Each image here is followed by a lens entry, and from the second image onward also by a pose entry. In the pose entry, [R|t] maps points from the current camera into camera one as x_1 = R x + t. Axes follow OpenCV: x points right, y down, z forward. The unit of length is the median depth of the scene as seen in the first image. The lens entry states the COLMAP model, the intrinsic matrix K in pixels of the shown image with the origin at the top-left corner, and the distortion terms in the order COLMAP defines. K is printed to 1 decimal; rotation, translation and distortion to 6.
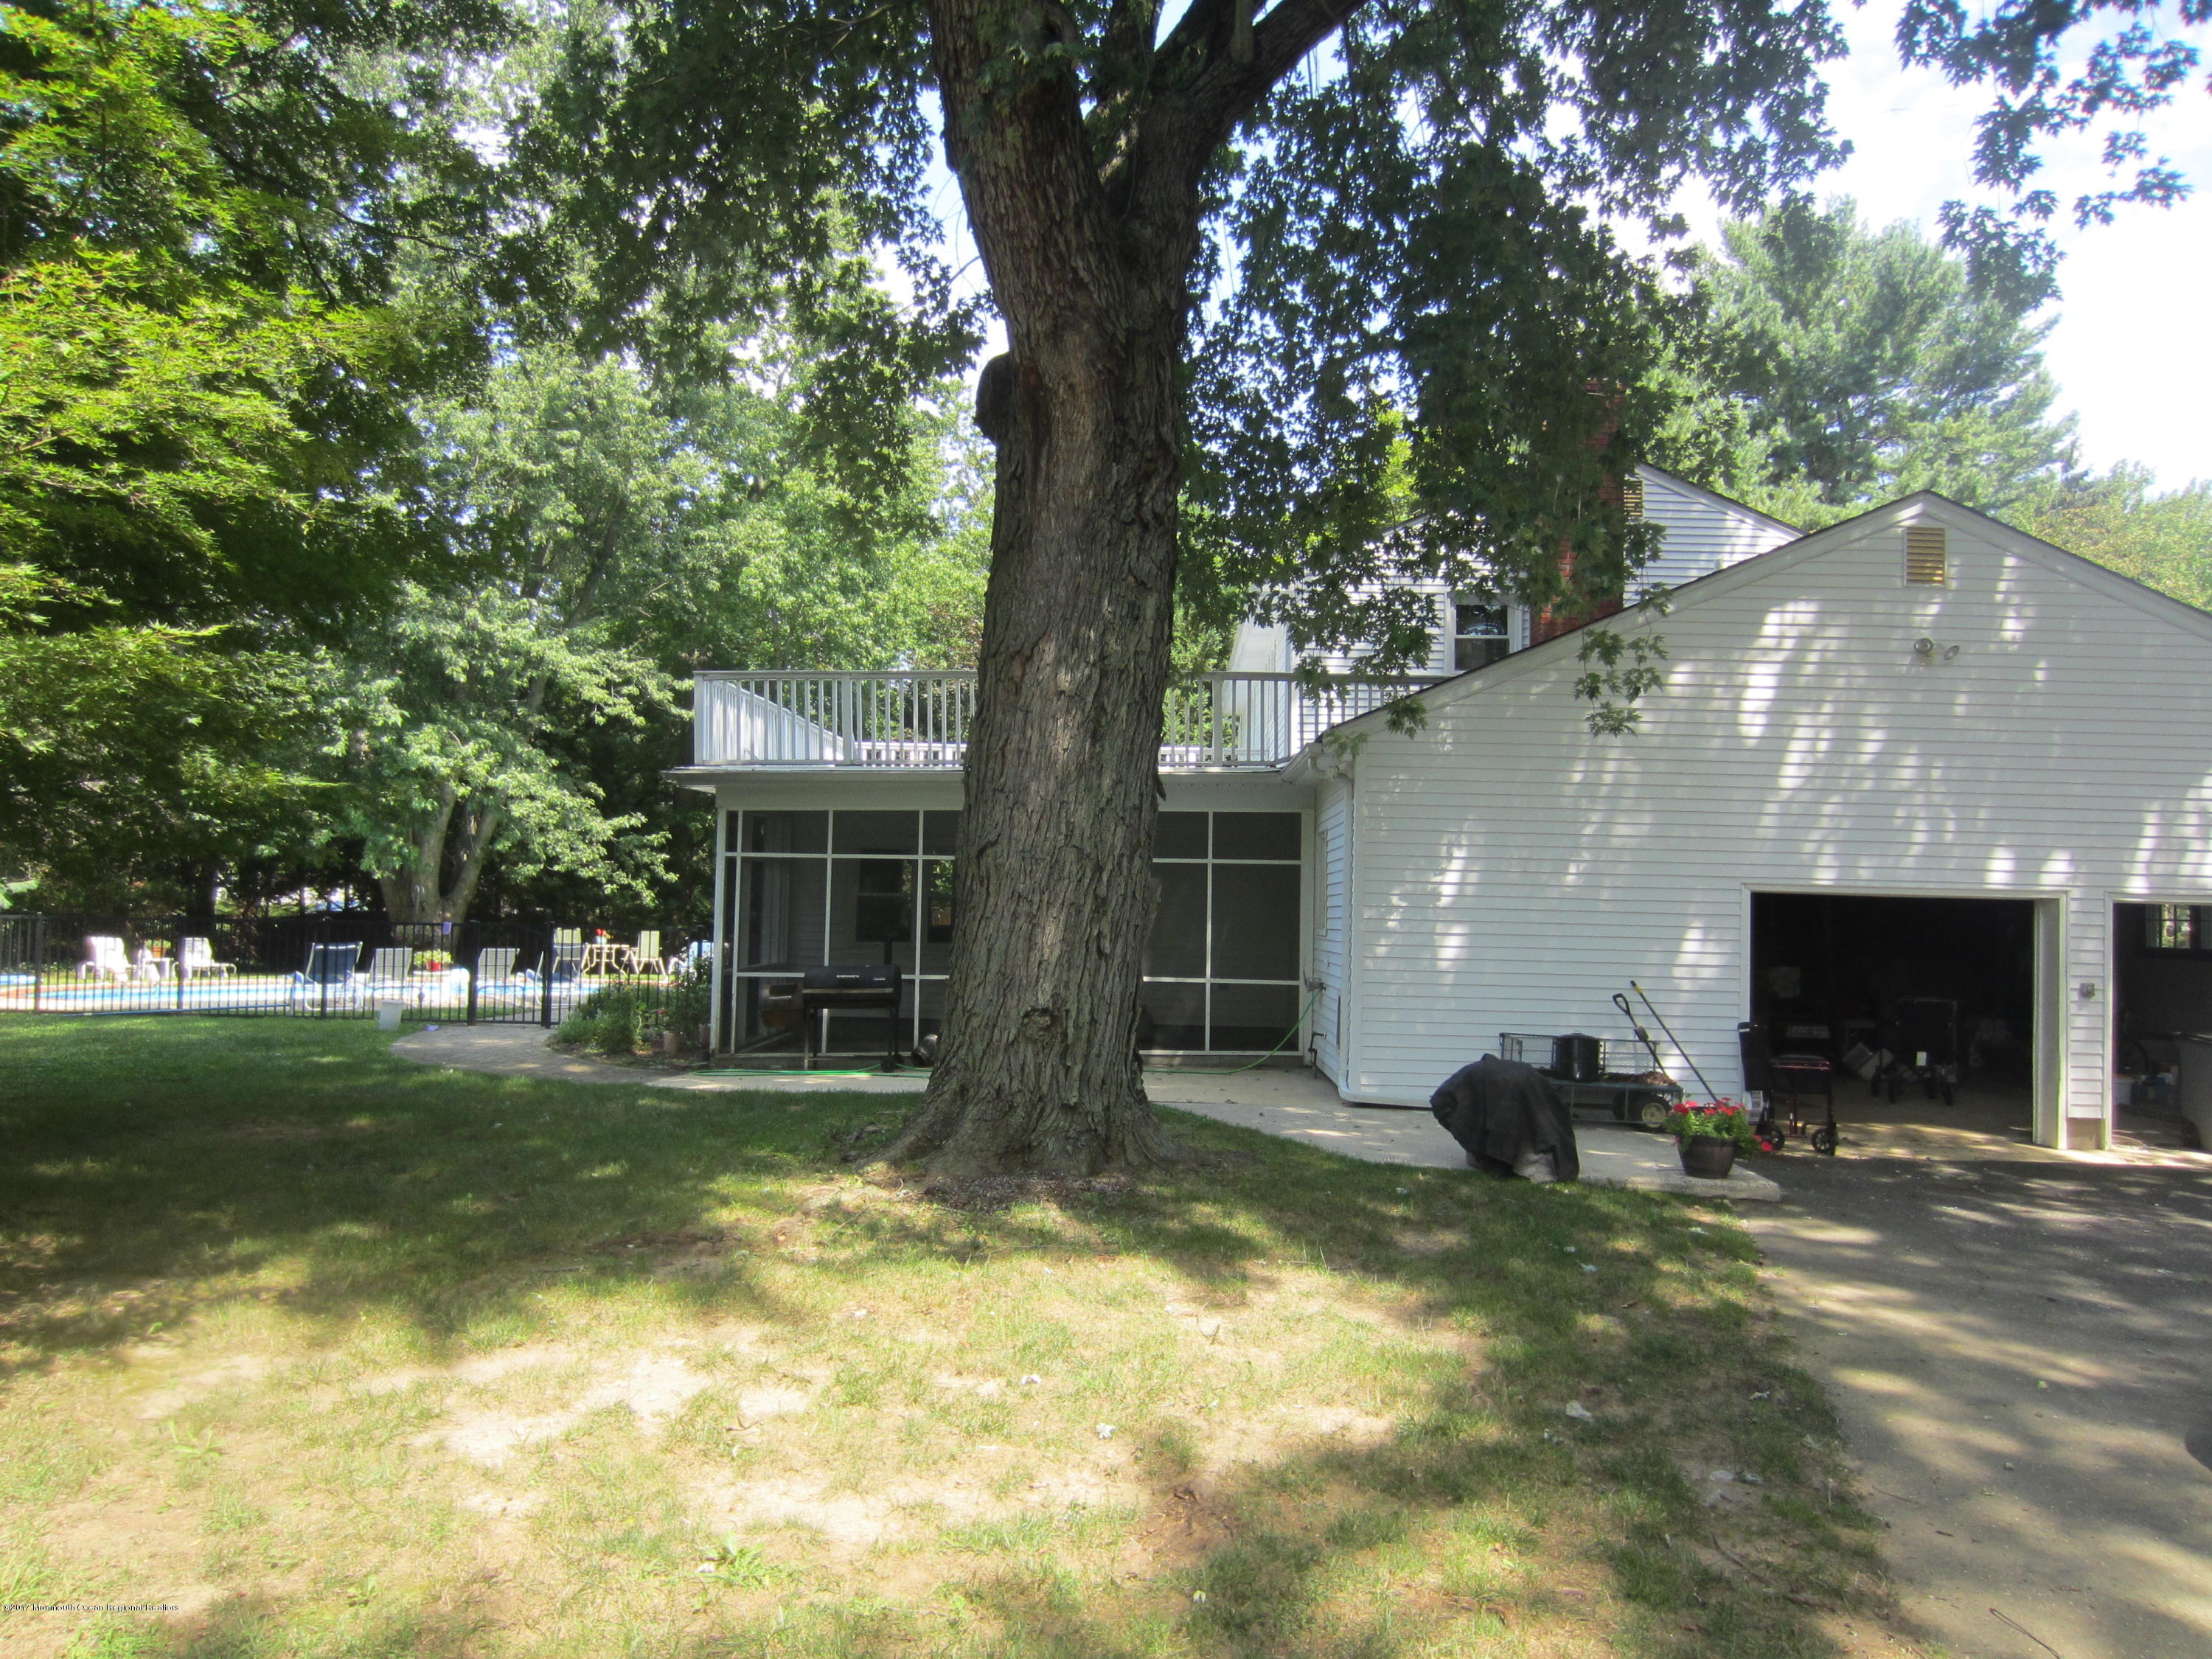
lens RADIAL K [[1560.6, 0, 1106.0], [0, 1560.6, 829.5], [0, 0, 1]] dist [-0.029553, 0.010946]
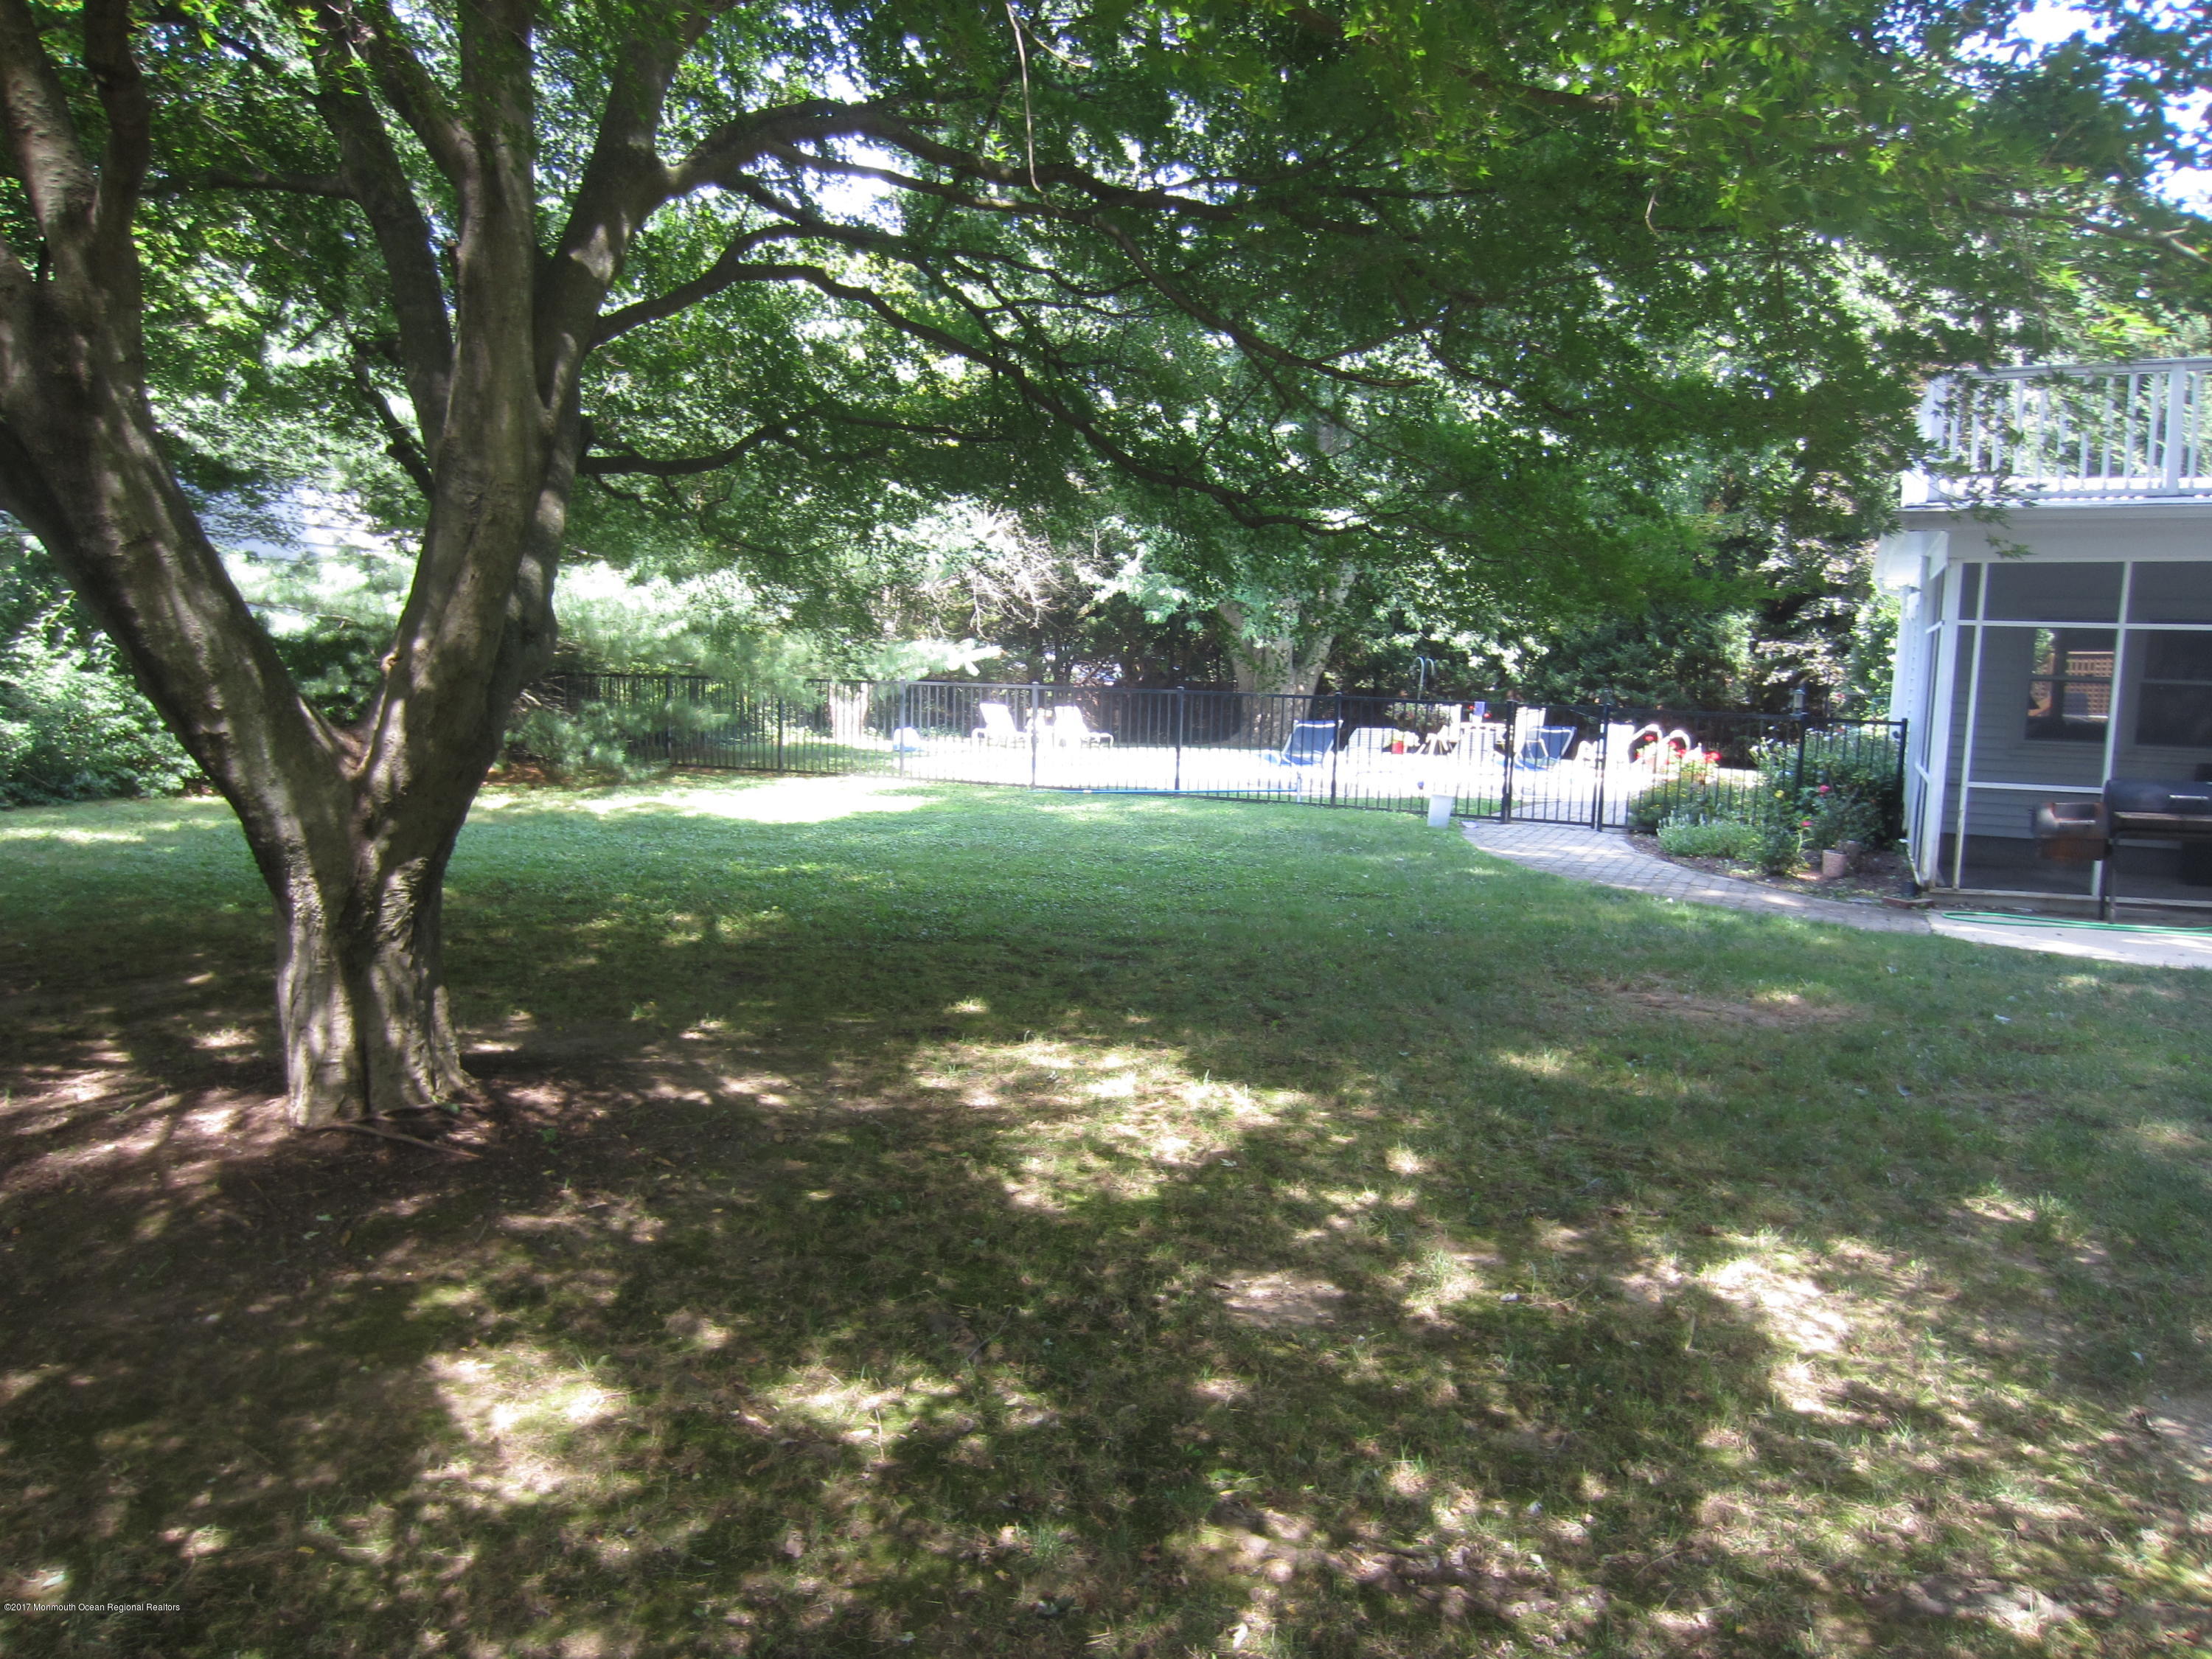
lens RADIAL K [[1560.6, 0, 1106.0], [0, 1560.6, 829.5], [0, 0, 1]] dist [-0.029553, 0.010946]
pose [[0.918626, 0.052816, -0.391581, -0.259430], [0.004853, 0.989443, 0.144841, 0.003686], [0.395097, -0.134955, 0.908672, 0.122527]]
